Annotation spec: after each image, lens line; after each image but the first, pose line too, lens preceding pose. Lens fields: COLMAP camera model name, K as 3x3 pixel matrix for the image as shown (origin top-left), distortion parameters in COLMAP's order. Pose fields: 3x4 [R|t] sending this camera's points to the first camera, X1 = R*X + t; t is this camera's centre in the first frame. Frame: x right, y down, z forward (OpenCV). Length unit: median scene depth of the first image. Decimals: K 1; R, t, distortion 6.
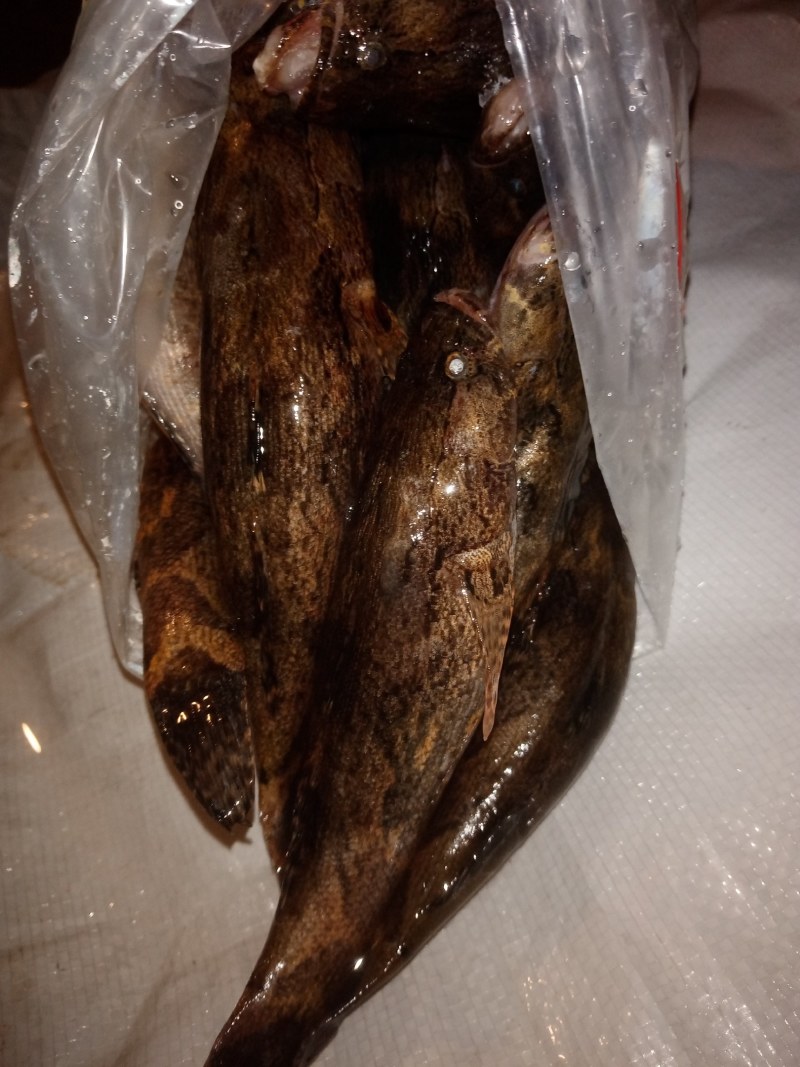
lens RADIAL K [[868.7, 0, 400.0], [0, 868.7, 533.5], [0, 0, 1]] dist [0.062480, -0.193527]
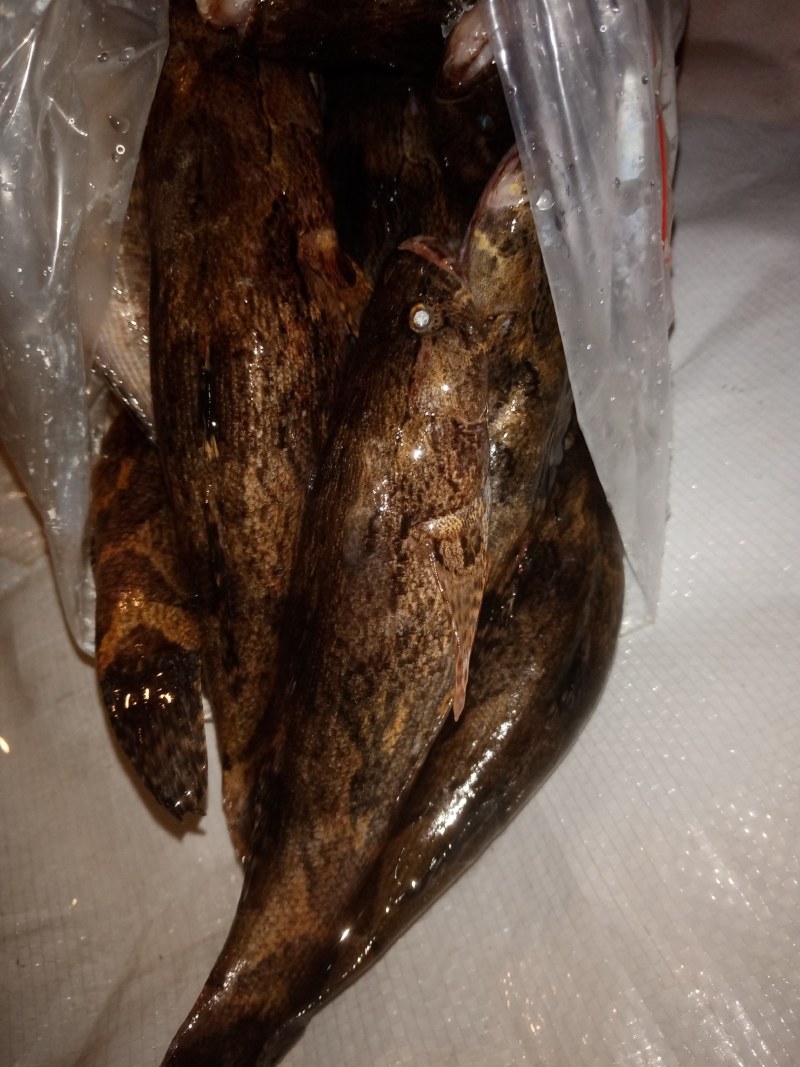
lens RADIAL K [[868.7, 0, 400.0], [0, 868.7, 533.5], [0, 0, 1]] dist [0.062480, -0.193527]
pose [[0.999889, -0.011334, -0.009639, 0.046907], [0.011472, 0.999830, 0.014441, 0.021848], [0.009474, -0.014550, 0.999849, 0.067727]]
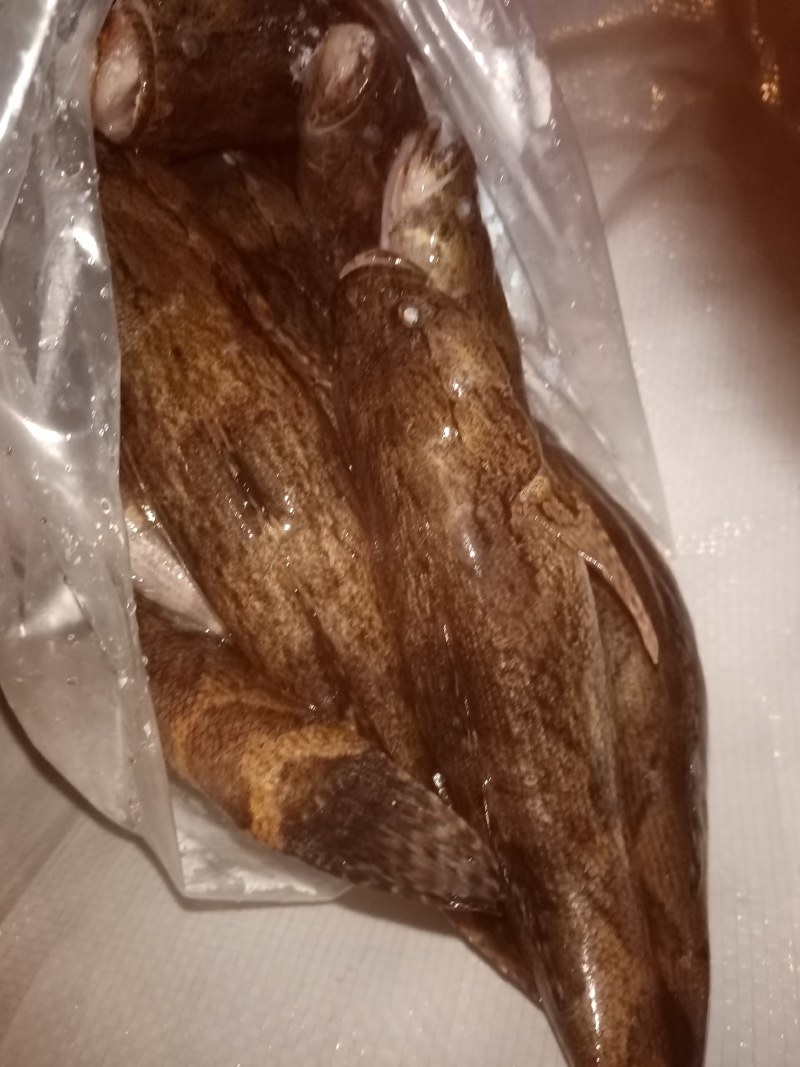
lens RADIAL K [[868.7, 0, 400.0], [0, 868.7, 533.5], [0, 0, 1]] dist [0.062480, -0.193527]
pose [[0.832444, -0.437210, 0.340417, -0.338702], [0.499270, 0.858297, -0.118557, 0.099403], [-0.240345, 0.268652, 0.932770, 0.214813]]
